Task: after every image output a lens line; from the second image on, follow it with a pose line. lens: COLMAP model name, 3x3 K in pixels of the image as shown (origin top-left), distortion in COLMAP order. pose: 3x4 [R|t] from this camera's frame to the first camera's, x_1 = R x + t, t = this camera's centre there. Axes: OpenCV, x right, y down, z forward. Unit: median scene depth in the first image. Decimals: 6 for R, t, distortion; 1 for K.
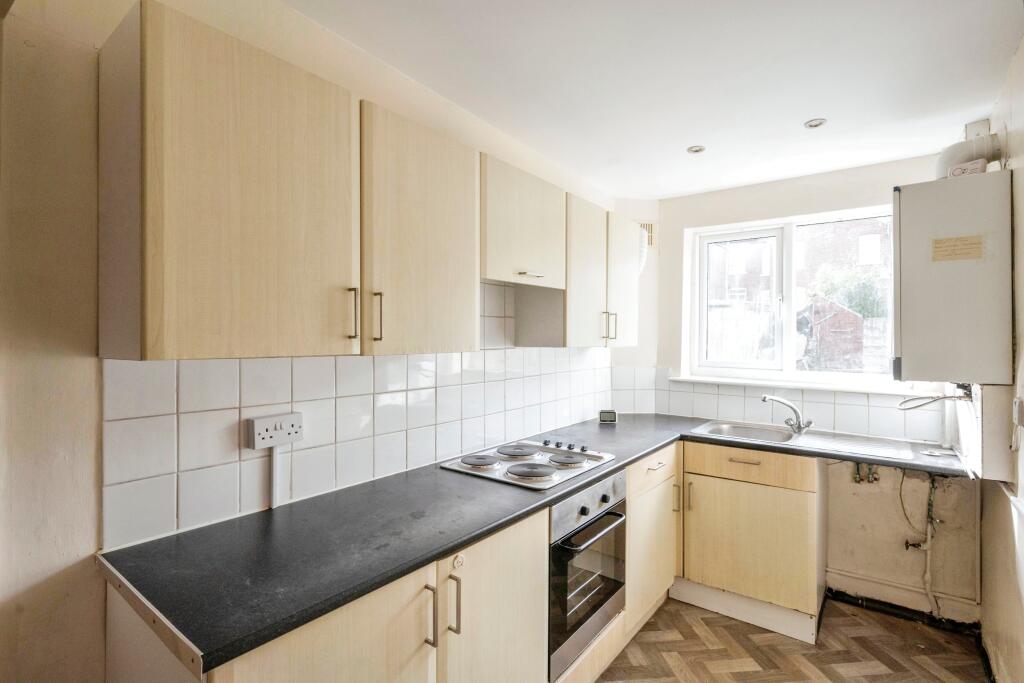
lens RADIAL K [[484.1, 0, 511.3], [0, 484.1, 345.7], [0, 0, 1]] dist [-0.000602, -0.000011]
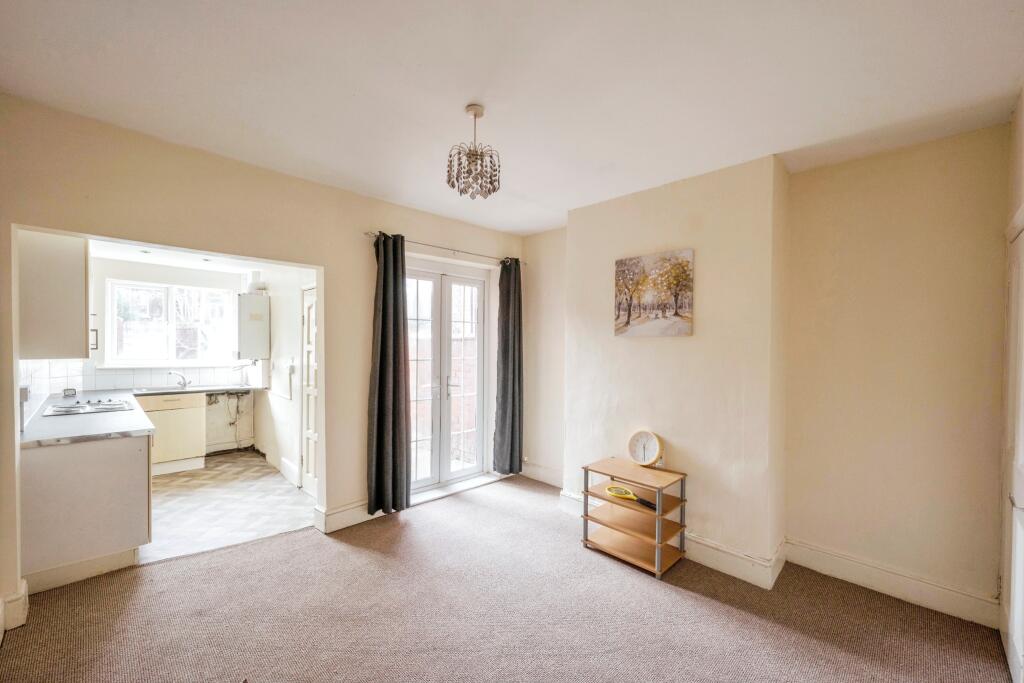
lens RADIAL K [[409.9, 0, 506.7], [0, 409.9, 345.3], [0, 0, 1]] dist [-0.001362, -0.000364]
pose [[0.141468, -0.004255, 0.989934, -1.164832], [-0.004240, 0.999979, 0.004904, -0.028008], [-0.989934, -0.004891, 0.141447, -0.788128]]
